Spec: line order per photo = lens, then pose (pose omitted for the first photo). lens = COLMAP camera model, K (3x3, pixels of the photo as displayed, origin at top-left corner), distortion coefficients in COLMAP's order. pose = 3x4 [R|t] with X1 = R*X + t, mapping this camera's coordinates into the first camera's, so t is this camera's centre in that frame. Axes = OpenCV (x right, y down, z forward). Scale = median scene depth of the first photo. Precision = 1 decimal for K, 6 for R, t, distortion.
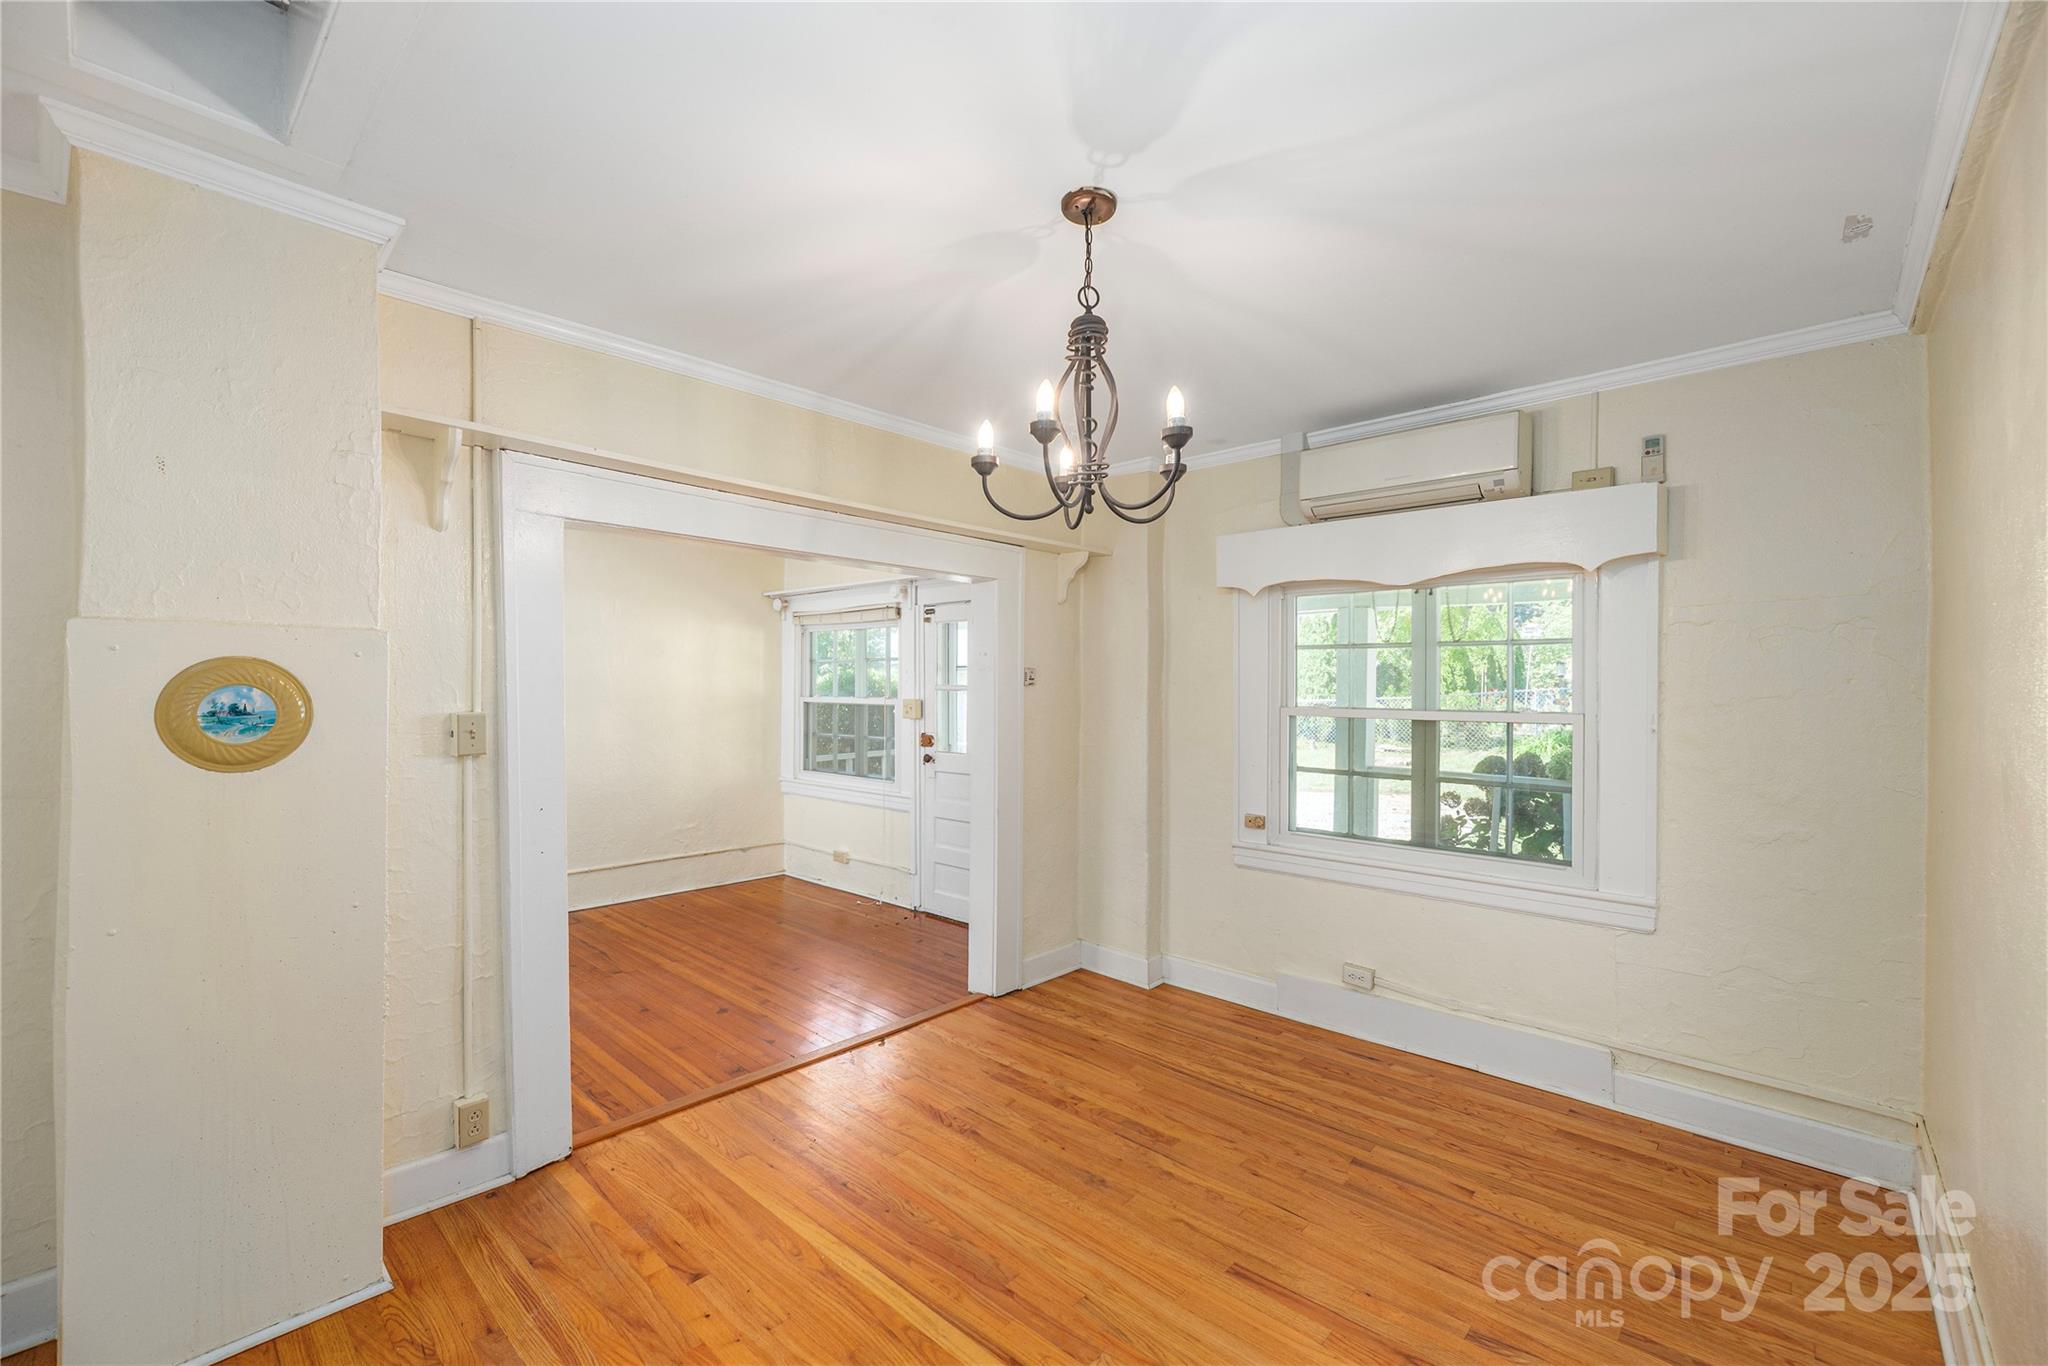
lens RADIAL K [[841.2, 0, 1020.0], [0, 841.2, 690.3], [0, 0, 1]] dist [-0.000795, 0.000108]
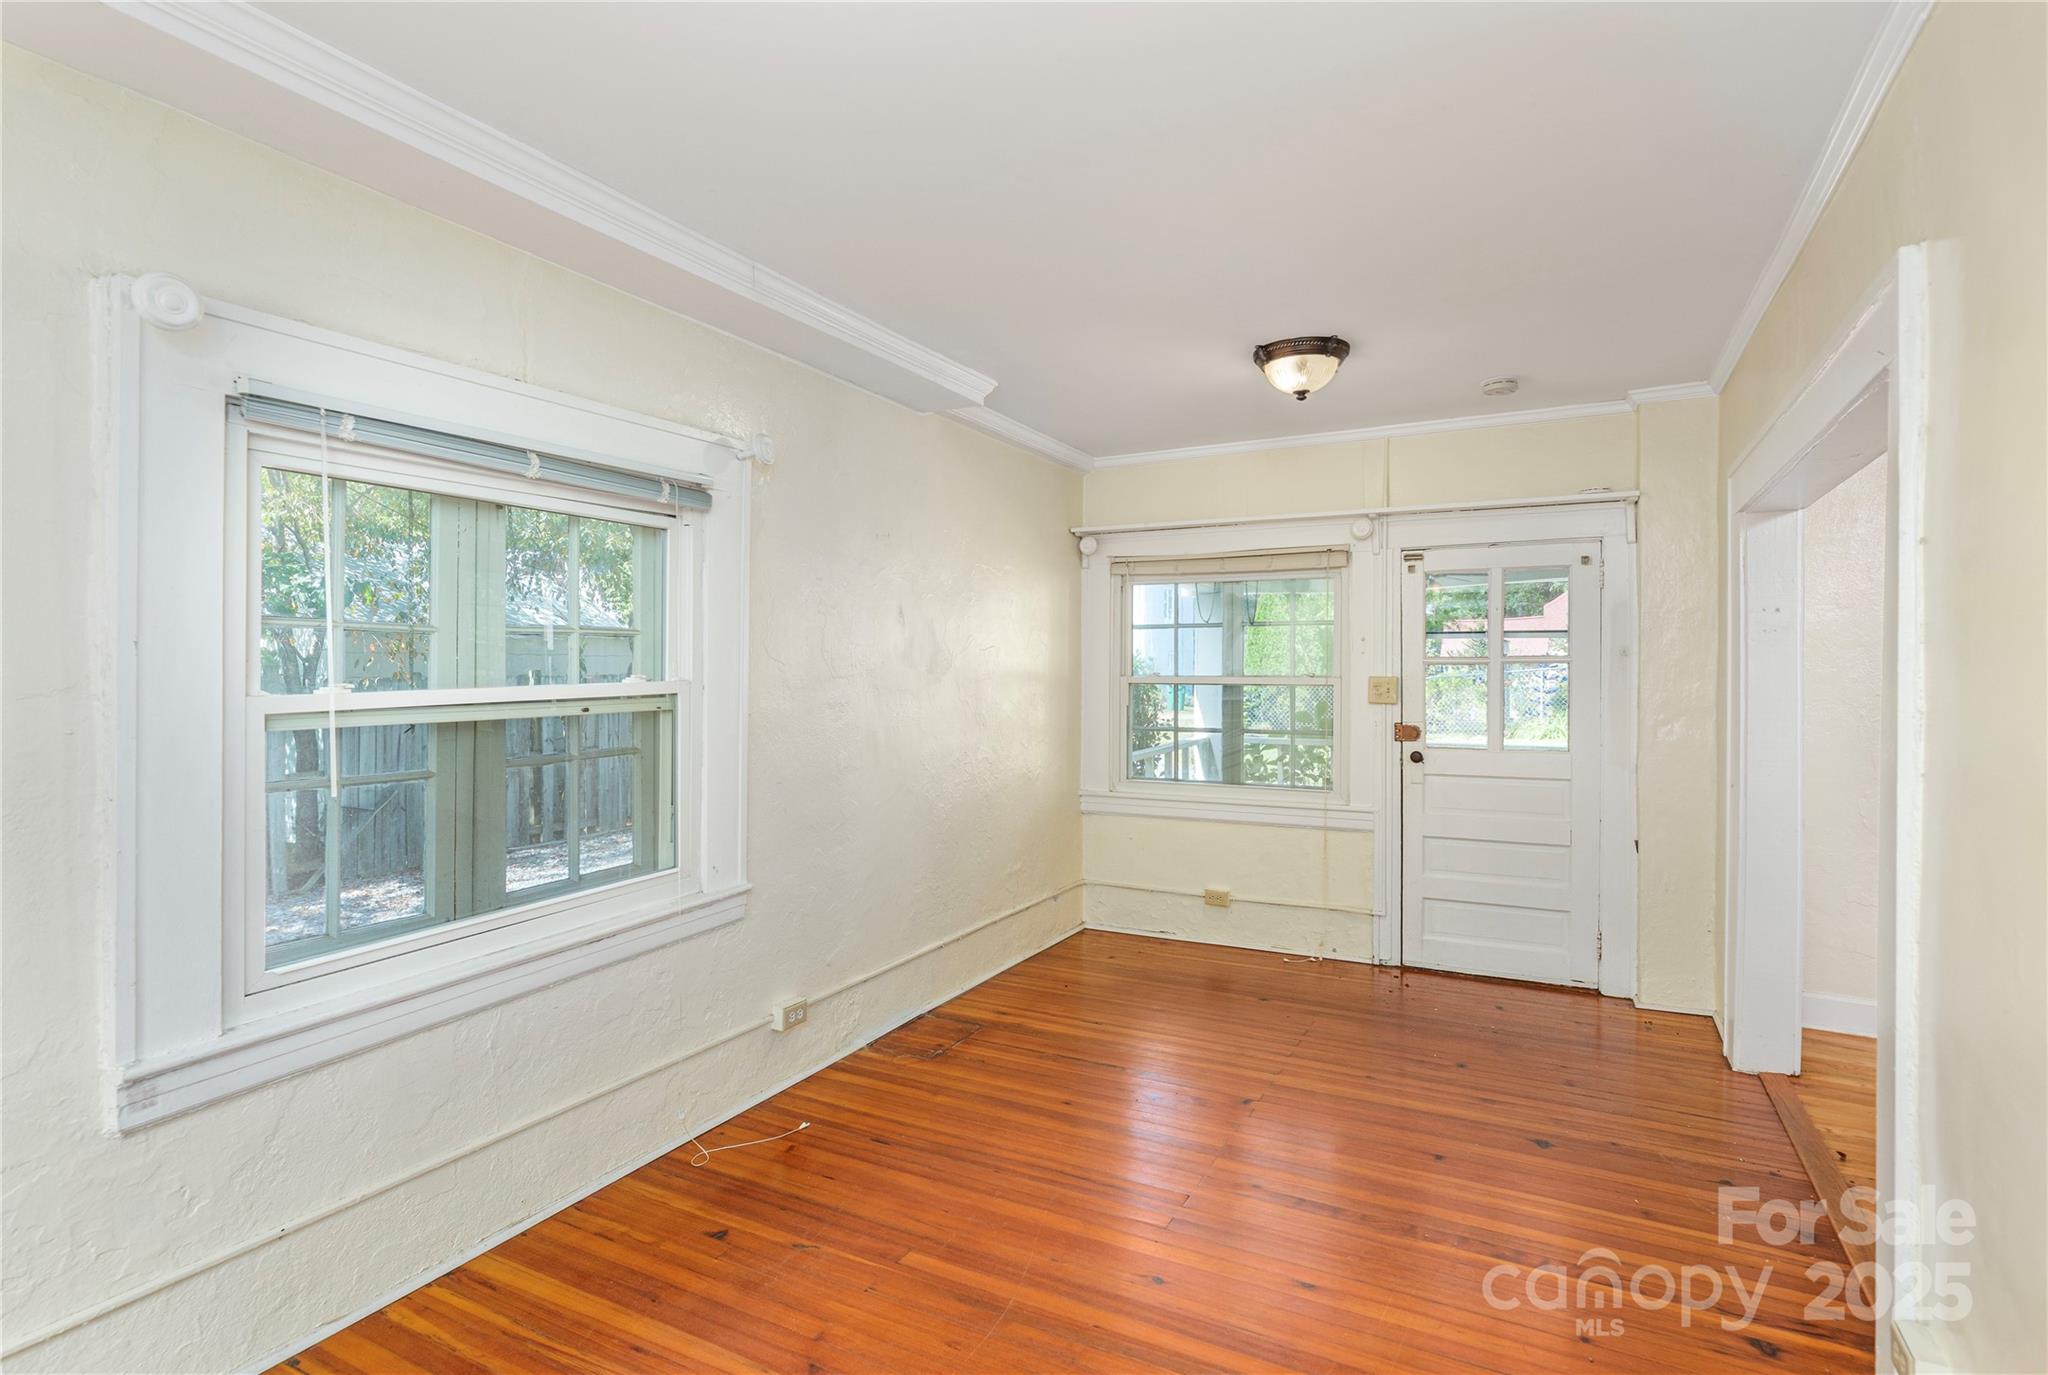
lens RADIAL K [[1002.6, 0, 1030.3], [0, 1002.6, 675.5], [0, 0, 1]] dist [-0.000840, -0.000194]
pose [[0.963552, -0.003445, 0.267499, -0.615326], [0.004158, 0.999989, -0.002098, 0.009461], [-0.267489, 0.003134, 0.963556, 0.227522]]
